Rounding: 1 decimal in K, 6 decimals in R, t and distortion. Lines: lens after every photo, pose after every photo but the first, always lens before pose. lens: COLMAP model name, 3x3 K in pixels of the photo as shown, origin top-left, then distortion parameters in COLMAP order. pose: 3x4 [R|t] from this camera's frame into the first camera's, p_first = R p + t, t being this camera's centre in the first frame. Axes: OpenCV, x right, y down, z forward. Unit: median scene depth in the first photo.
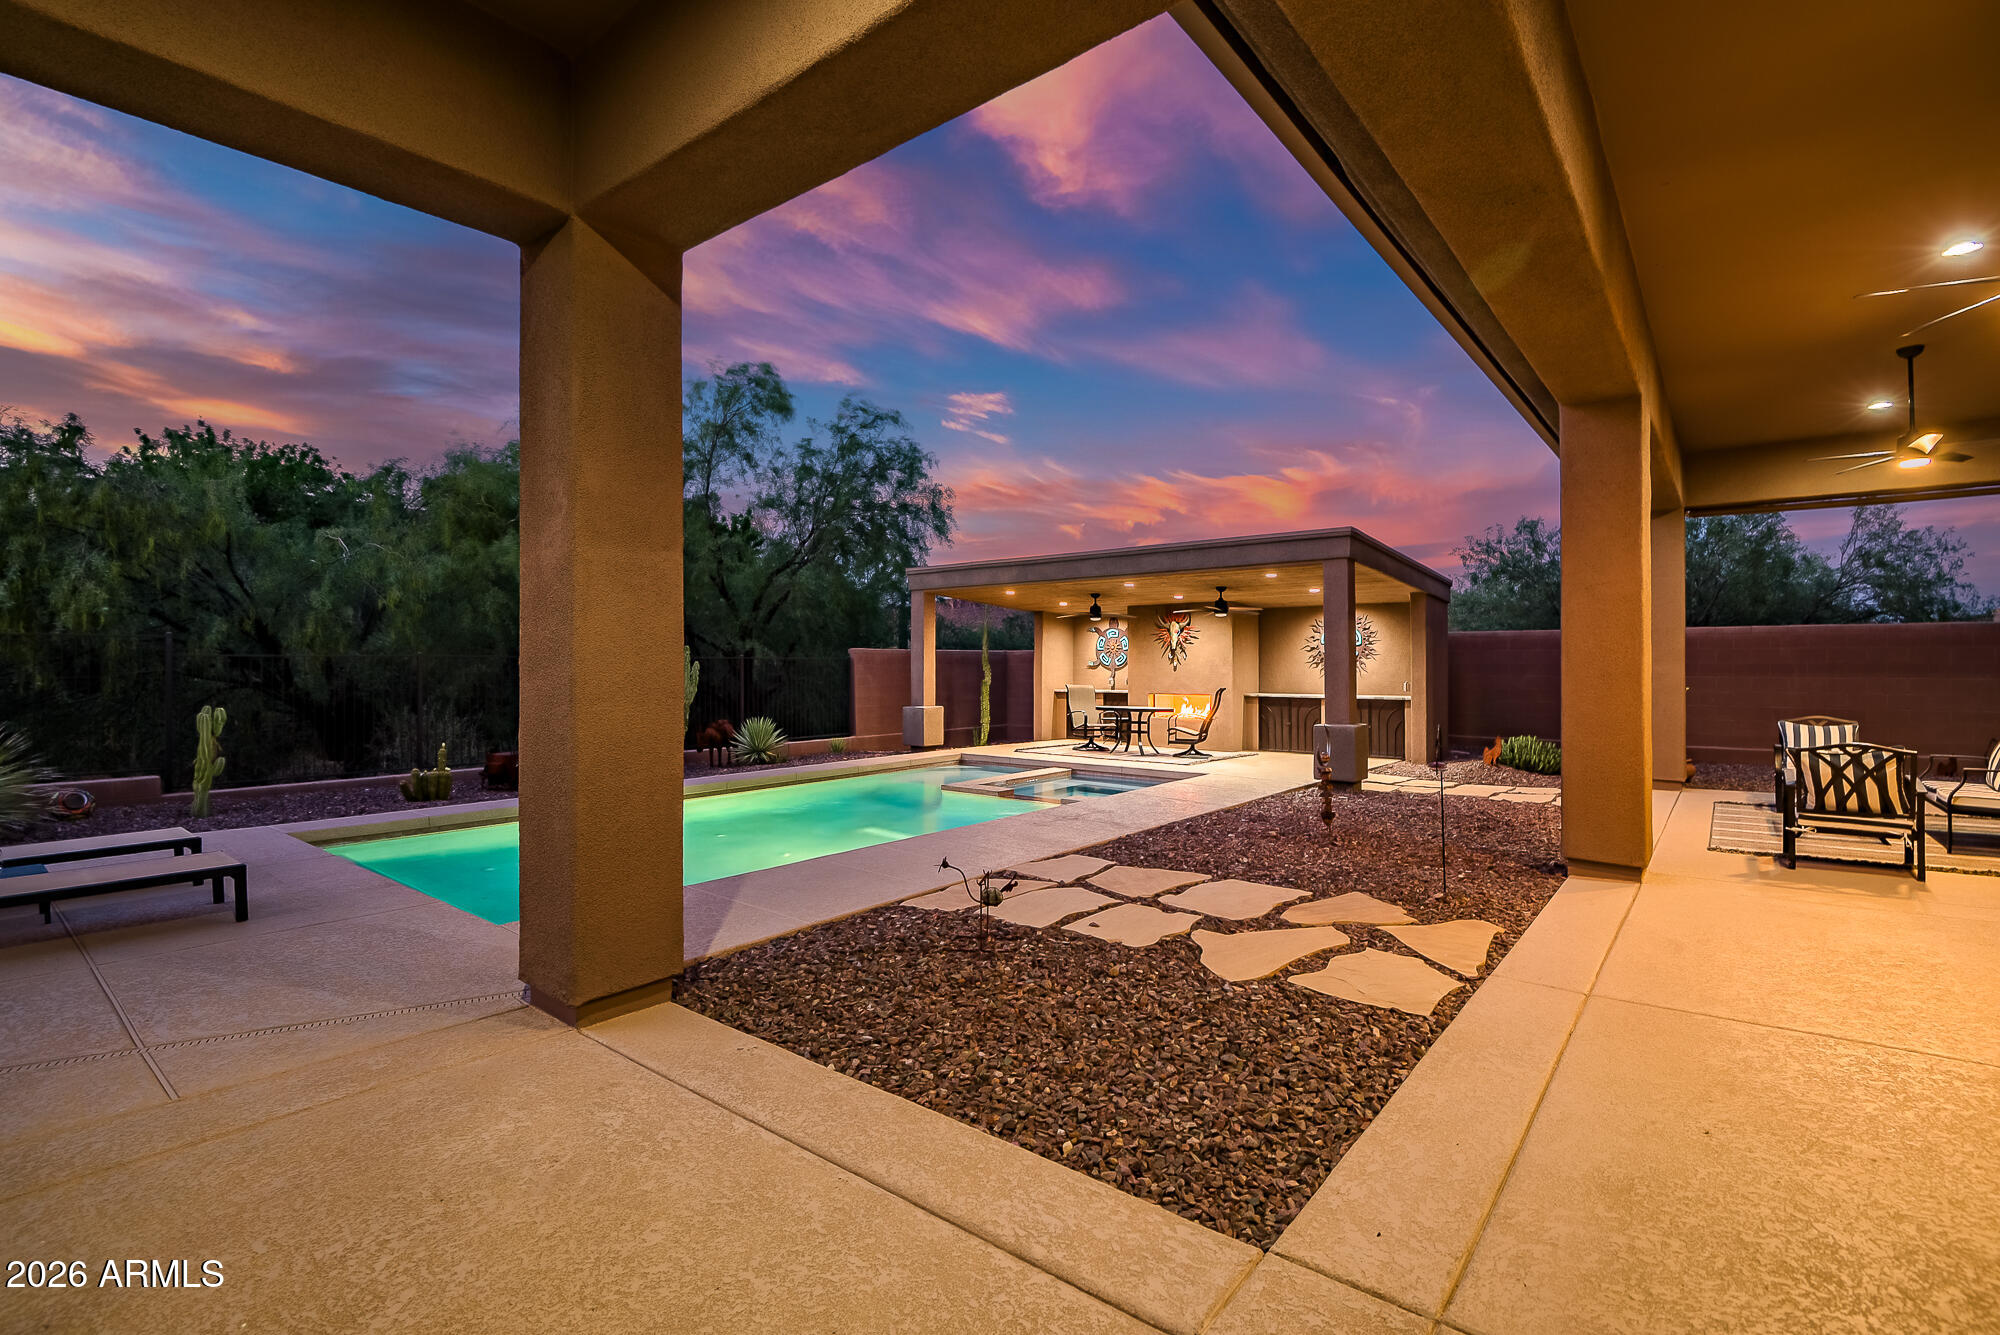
lens RADIAL K [[921.0, 0, 1000.0], [0, 921.0, 667.5], [0, 0, 1]] dist [0.000048, -0.000376]
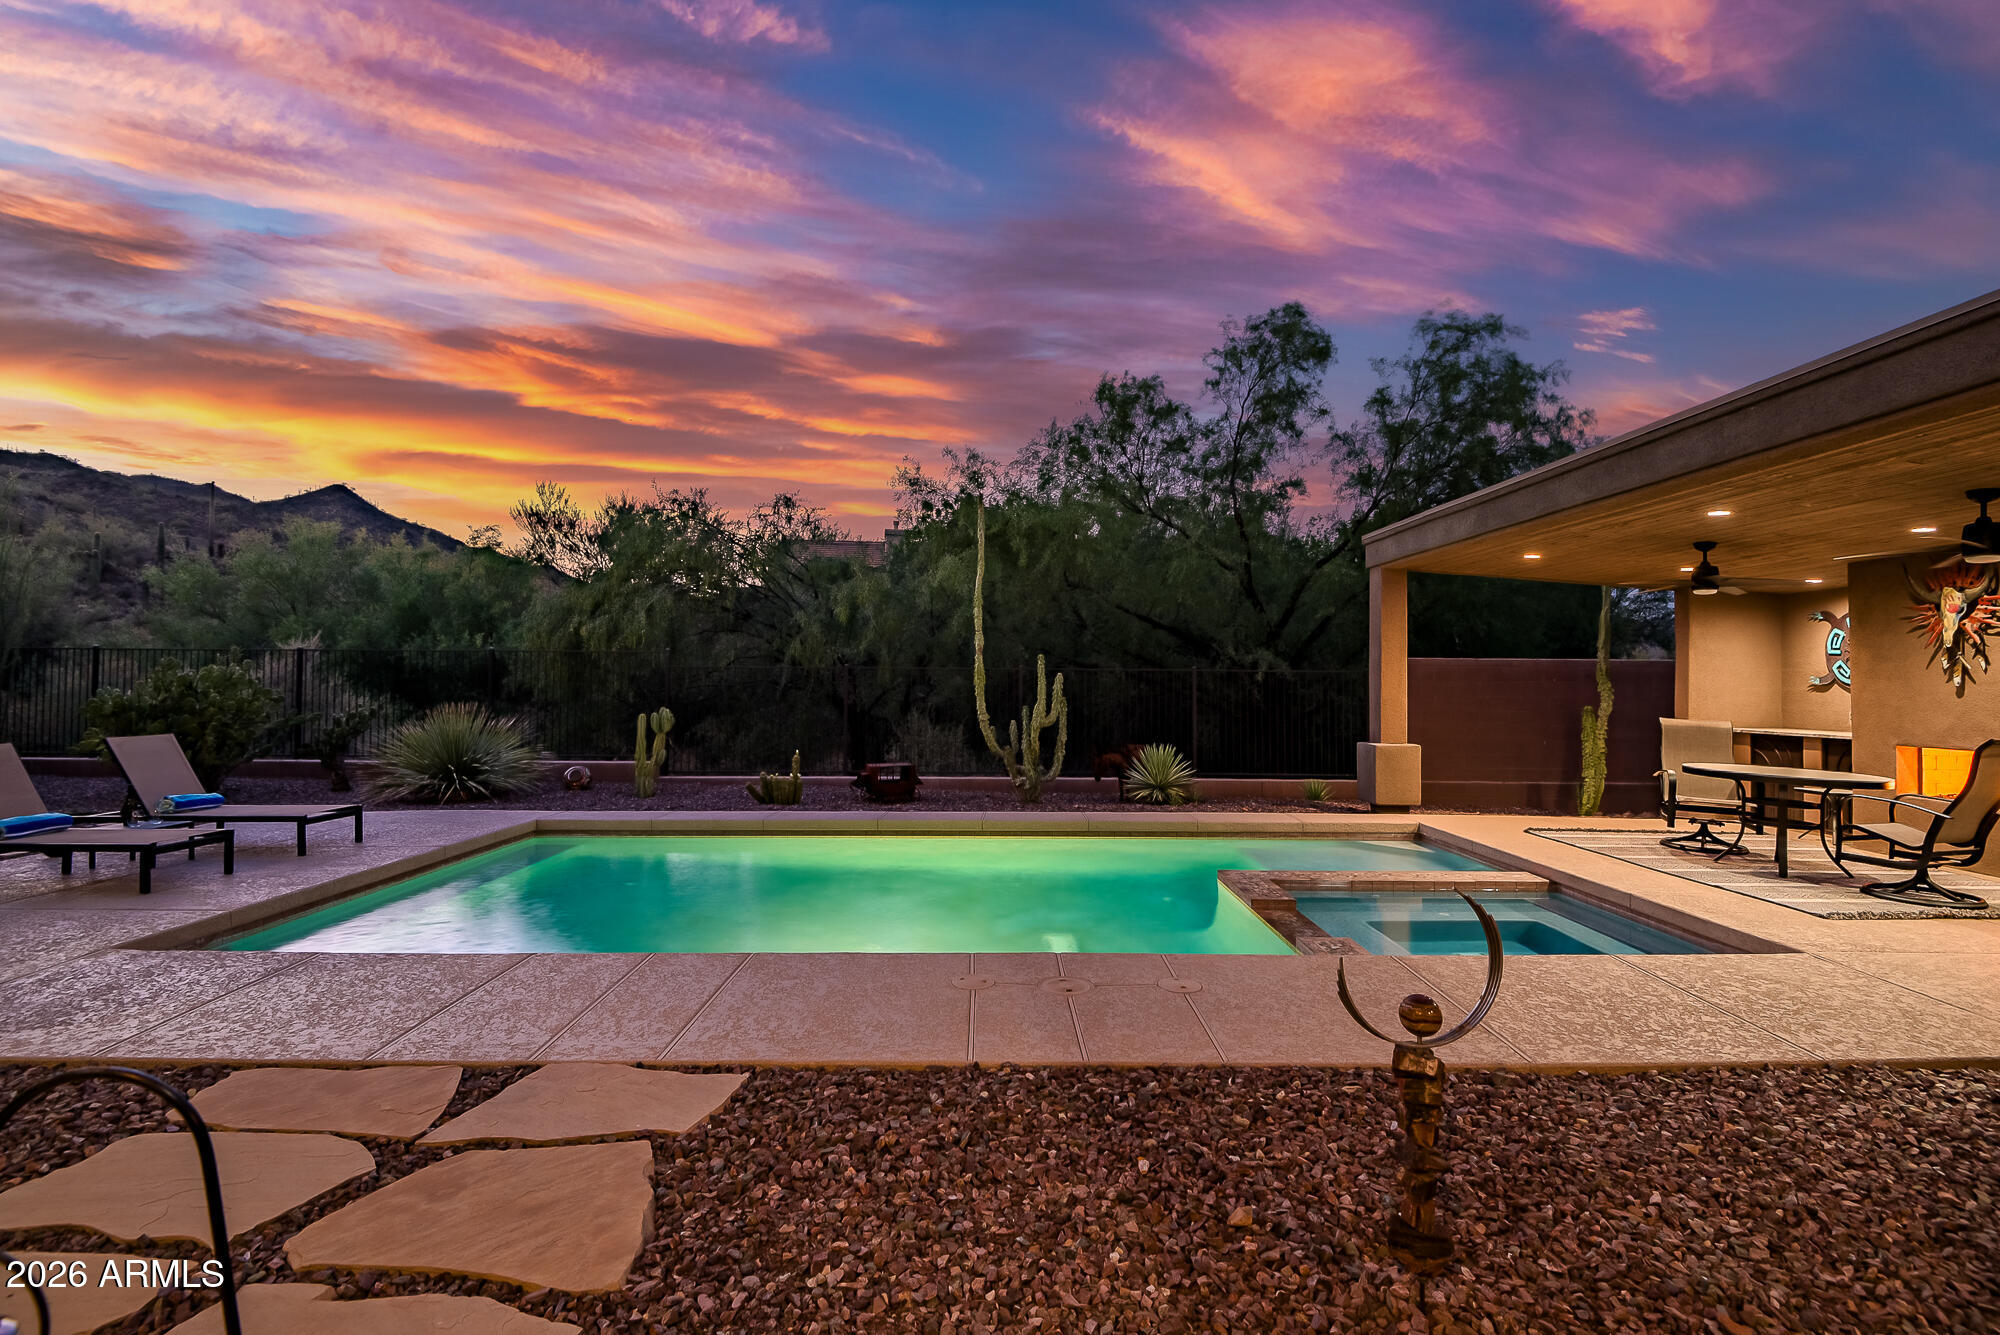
lens RADIAL K [[921.0, 0, 1000.0], [0, 921.0, 667.5], [0, 0, 1]] dist [0.000048, -0.000376]
pose [[0.644481, -0.003563, -0.764612, 0.233690], [-0.011264, 0.999836, -0.014154, 0.001123], [0.764538, 0.017735, 0.644335, 0.355616]]
